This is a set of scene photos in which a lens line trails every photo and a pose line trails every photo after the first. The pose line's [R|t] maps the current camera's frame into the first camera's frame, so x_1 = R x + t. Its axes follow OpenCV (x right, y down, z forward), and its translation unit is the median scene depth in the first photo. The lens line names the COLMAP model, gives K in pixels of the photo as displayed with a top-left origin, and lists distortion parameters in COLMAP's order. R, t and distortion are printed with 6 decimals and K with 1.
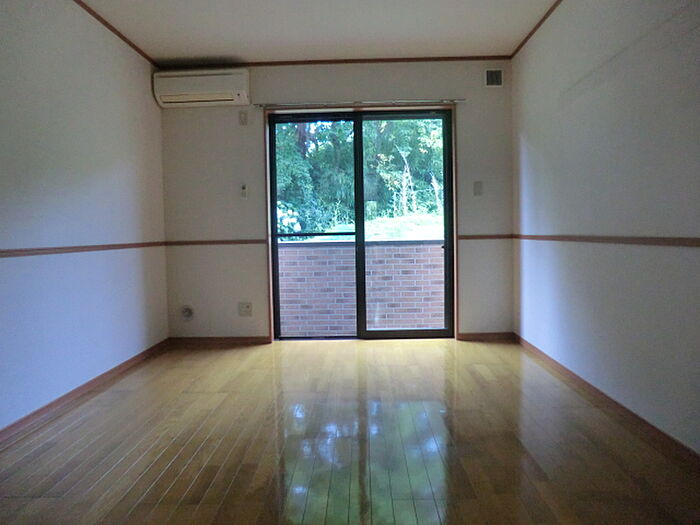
lens RADIAL K [[502.2, 0, 352.2], [0, 502.2, 262.9], [0, 0, 1]] dist [-0.092809, 0.078166]
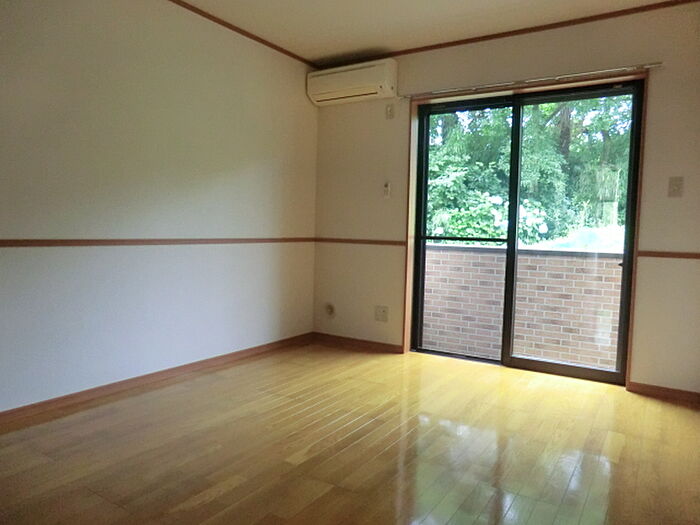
lens RADIAL K [[502.2, 0, 350.3], [0, 502.2, 260.2], [0, 0, 1]] dist [-0.092809, 0.078166]
pose [[0.850467, 0.073493, -0.520869, 0.219795], [-0.072790, 0.997108, 0.021840, -0.024165], [0.520968, 0.019340, 0.853357, 0.153696]]
